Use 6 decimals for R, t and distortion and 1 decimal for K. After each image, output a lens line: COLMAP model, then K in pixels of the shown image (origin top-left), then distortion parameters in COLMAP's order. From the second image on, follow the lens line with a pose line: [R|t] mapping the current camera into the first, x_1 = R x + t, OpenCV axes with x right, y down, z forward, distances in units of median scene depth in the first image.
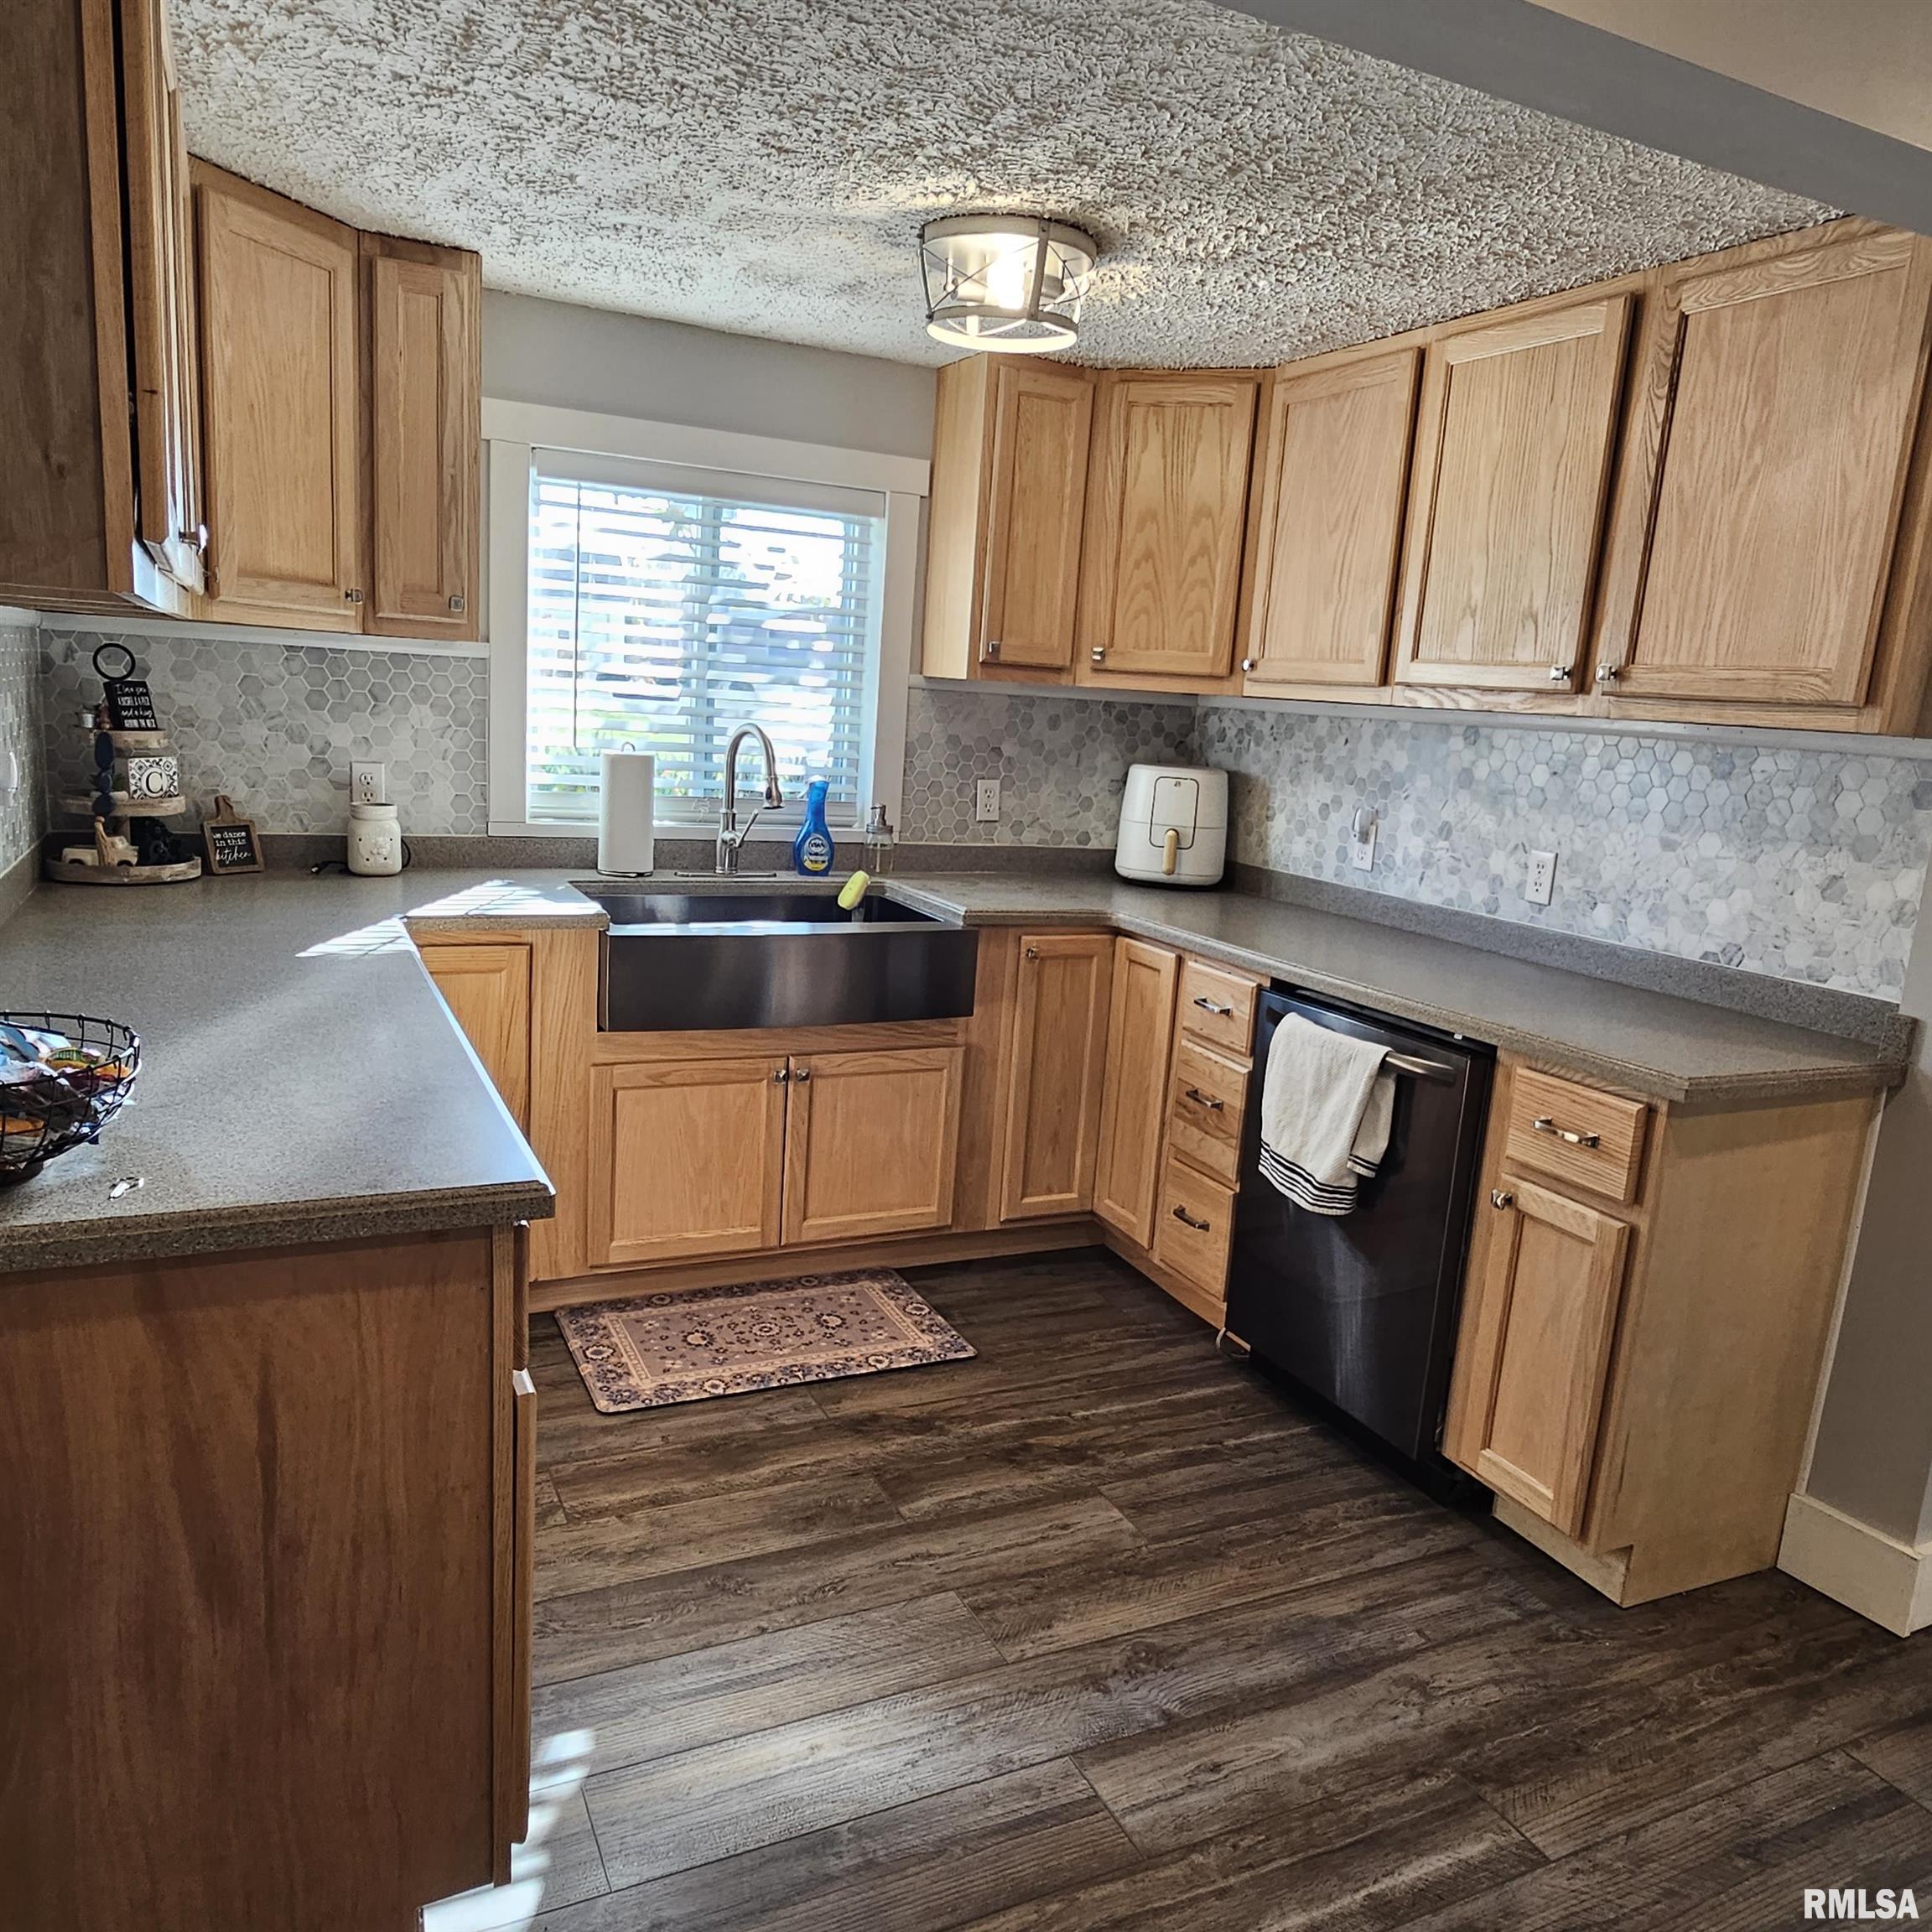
lens RADIAL K [[1458.9, 0, 977.9], [0, 1458.9, 971.9], [0, 0, 1]] dist [-0.007325, 0.005260]
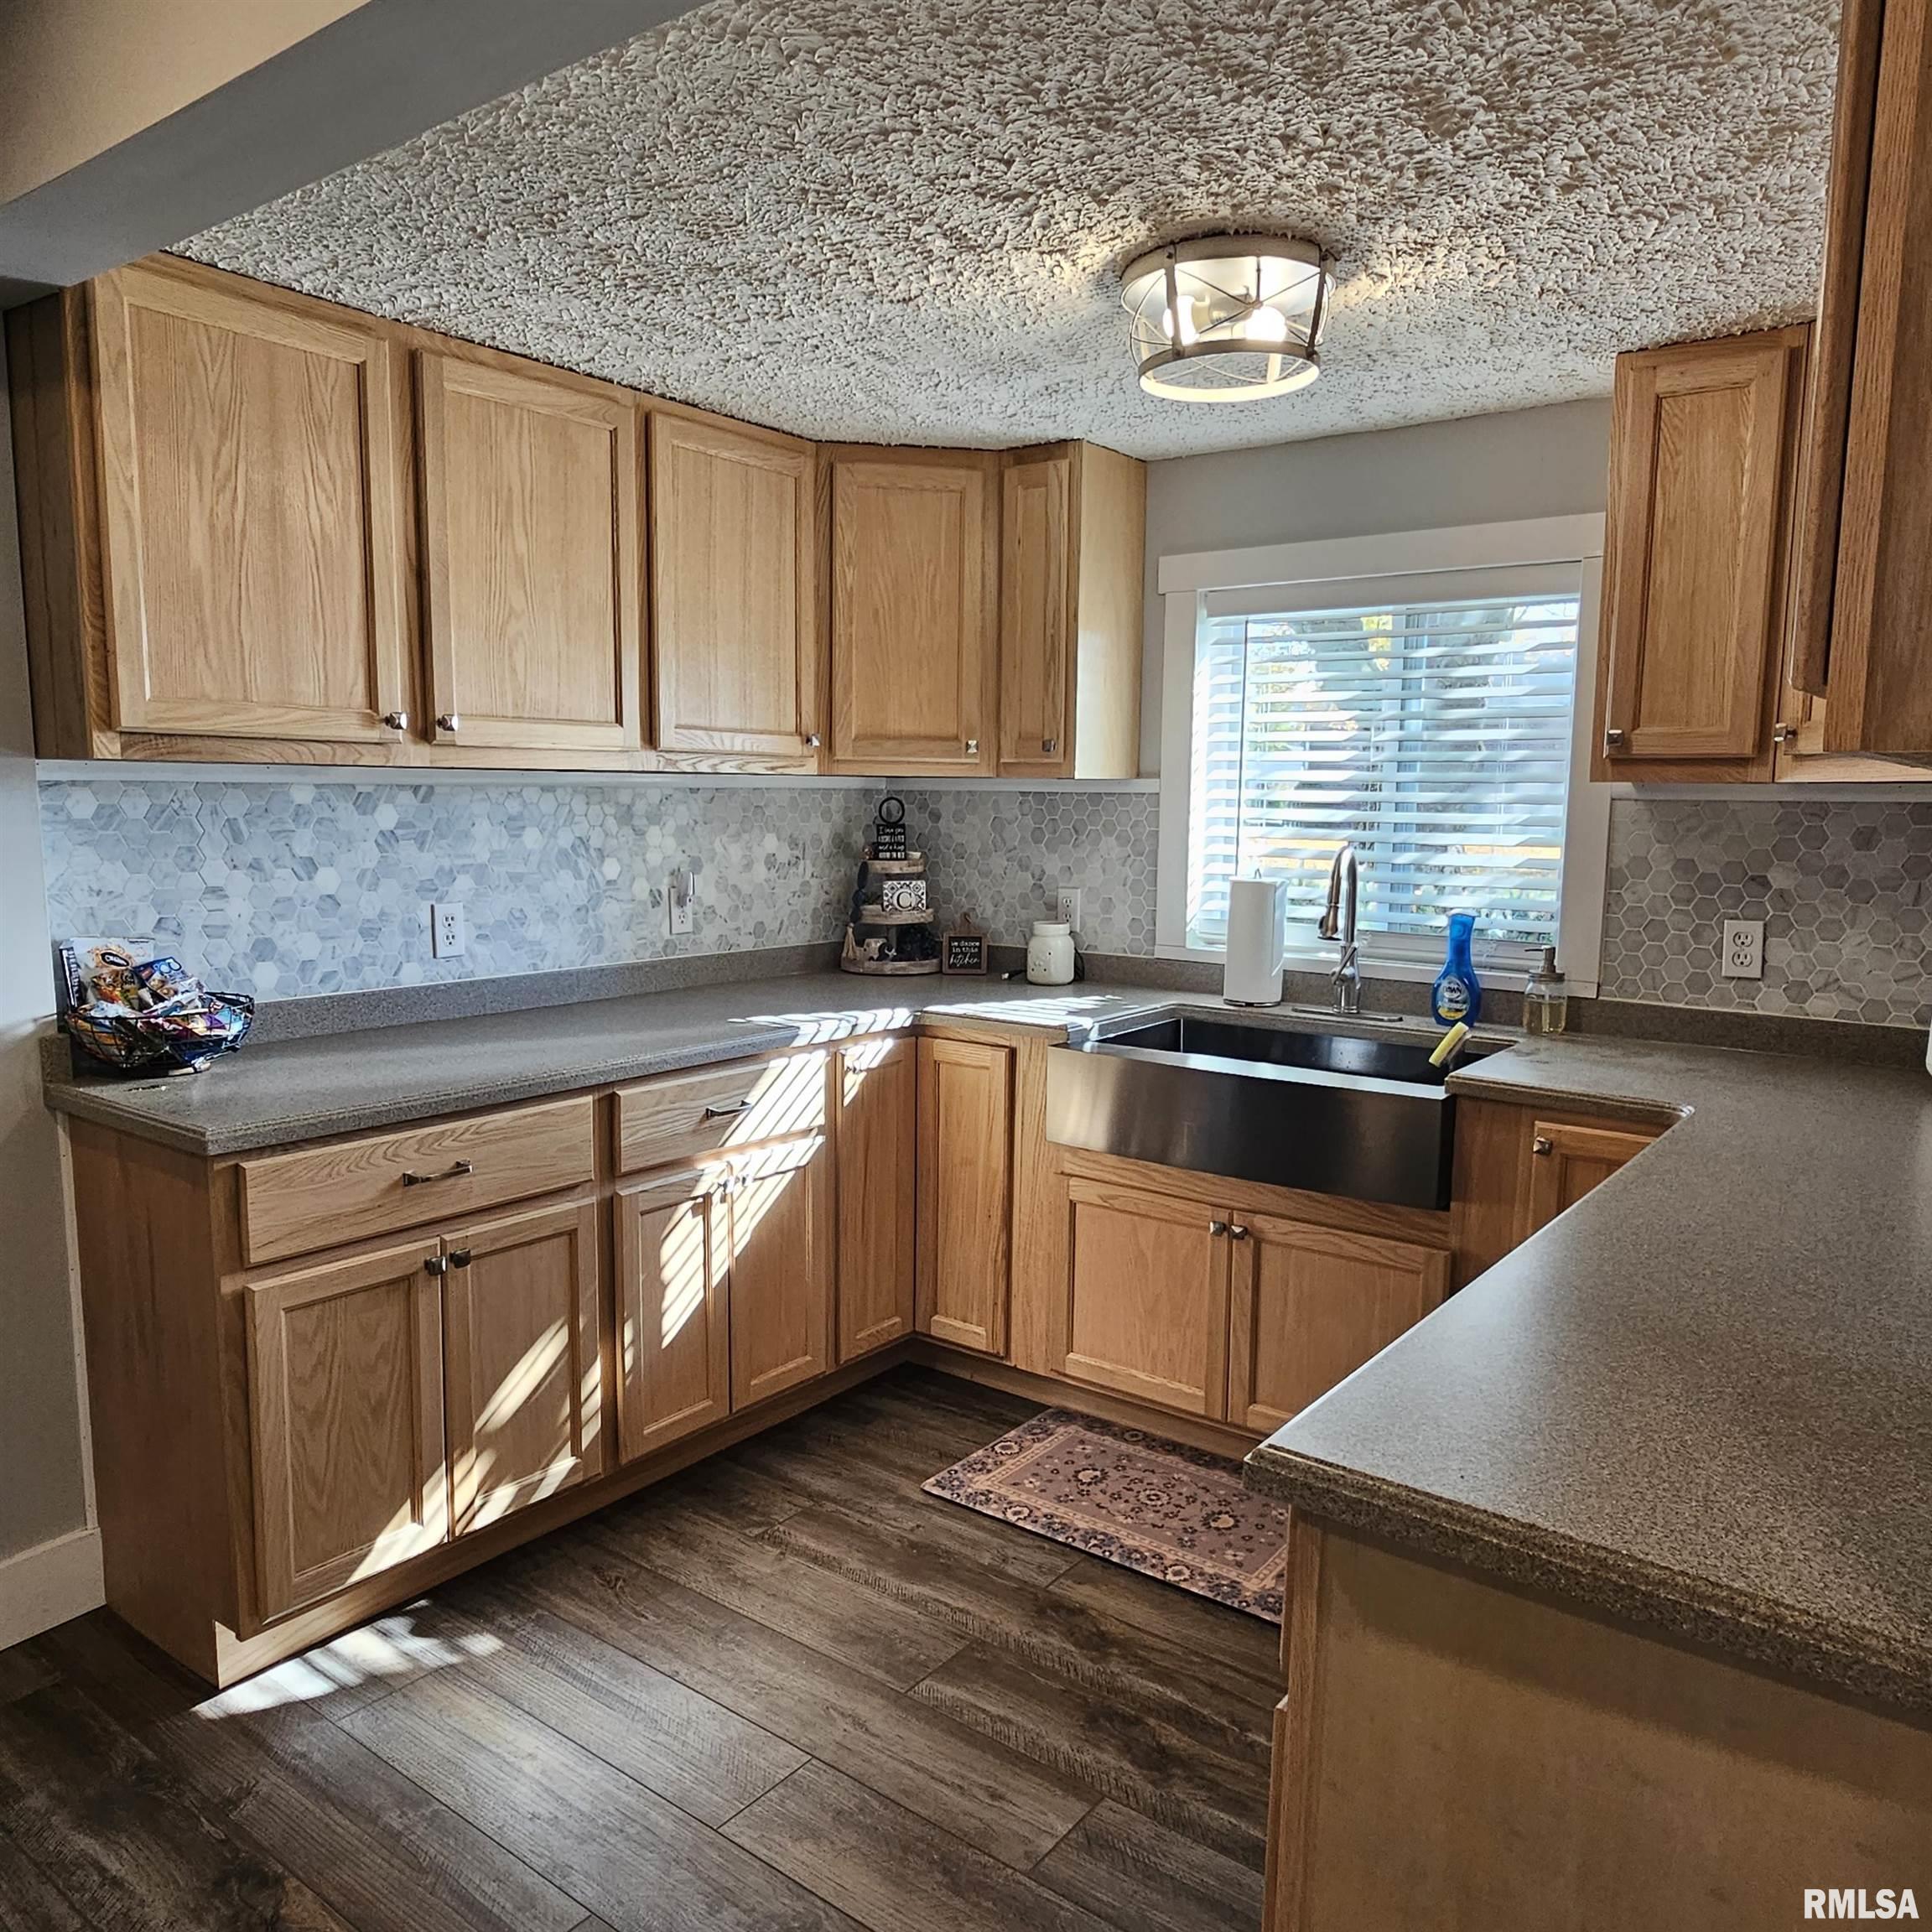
lens RADIAL K [[1458.9, 0, 977.9], [0, 1458.9, 971.9], [0, 0, 1]] dist [-0.007325, 0.005260]
pose [[0.452641, 0.048929, -0.890350, 0.613285], [-0.150143, 0.988419, -0.022012, -0.044738], [0.878962, 0.143643, 0.454745, 0.449061]]
